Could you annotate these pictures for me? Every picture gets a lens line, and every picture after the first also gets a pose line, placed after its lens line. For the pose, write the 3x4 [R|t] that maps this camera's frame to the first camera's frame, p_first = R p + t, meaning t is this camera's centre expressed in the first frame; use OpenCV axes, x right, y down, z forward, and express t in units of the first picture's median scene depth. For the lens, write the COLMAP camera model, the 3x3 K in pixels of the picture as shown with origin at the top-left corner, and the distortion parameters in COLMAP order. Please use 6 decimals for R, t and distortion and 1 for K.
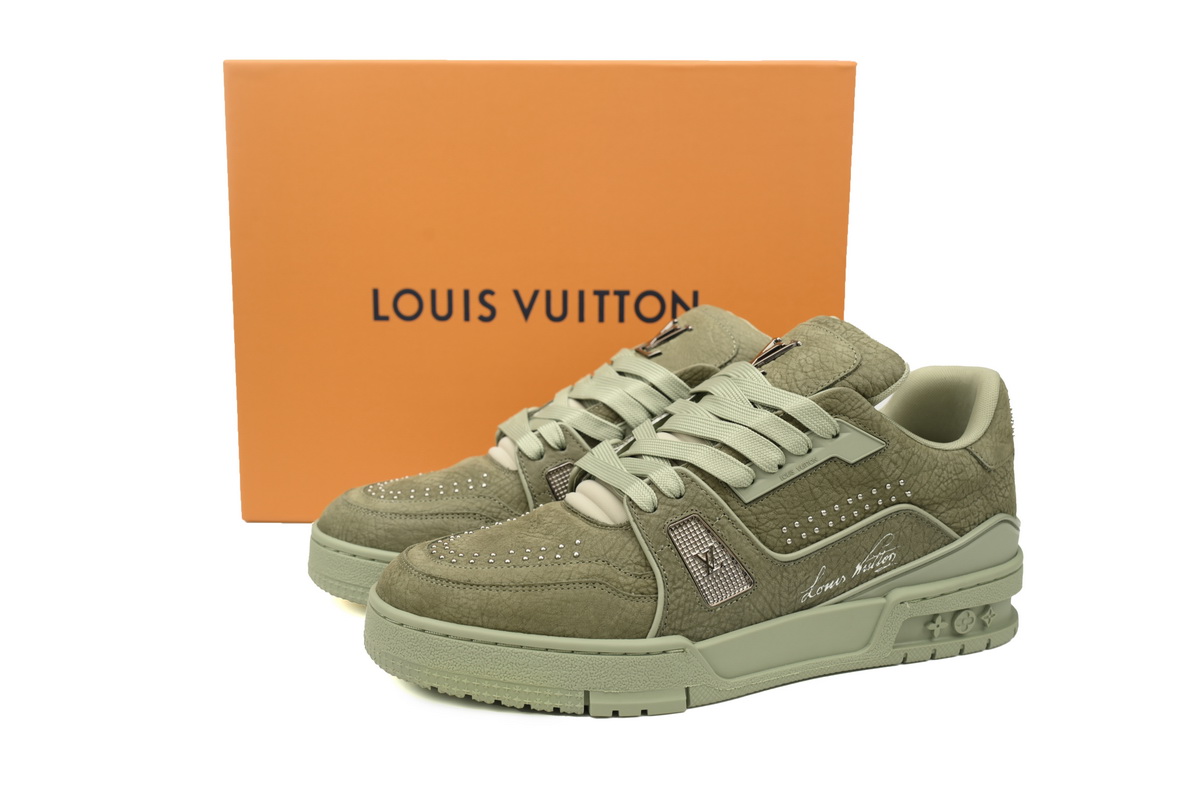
lens RADIAL K [[1137.0, 0, 600.2], [0, 1137.0, 401.2], [0, 0, 1]] dist [-0.035152, 0.000000]
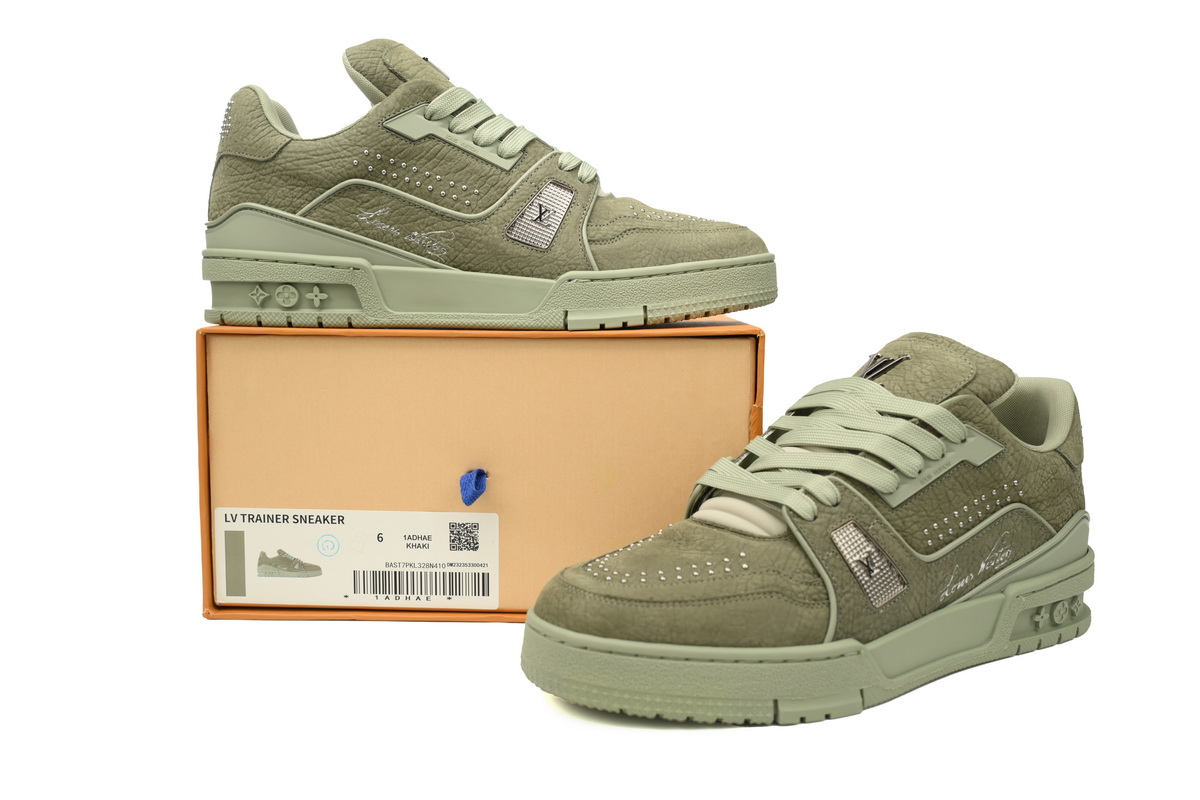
lens RADIAL K [[1137.0, 0, 600.4], [0, 1137.0, 398.7], [0, 0, 1]] dist [-0.035152, 0.000000]
pose [[0.980790, -0.030601, 0.192650, -0.331106], [0.040583, 0.998019, -0.048083, 0.028650], [-0.190797, 0.054978, 0.980089, 0.025595]]
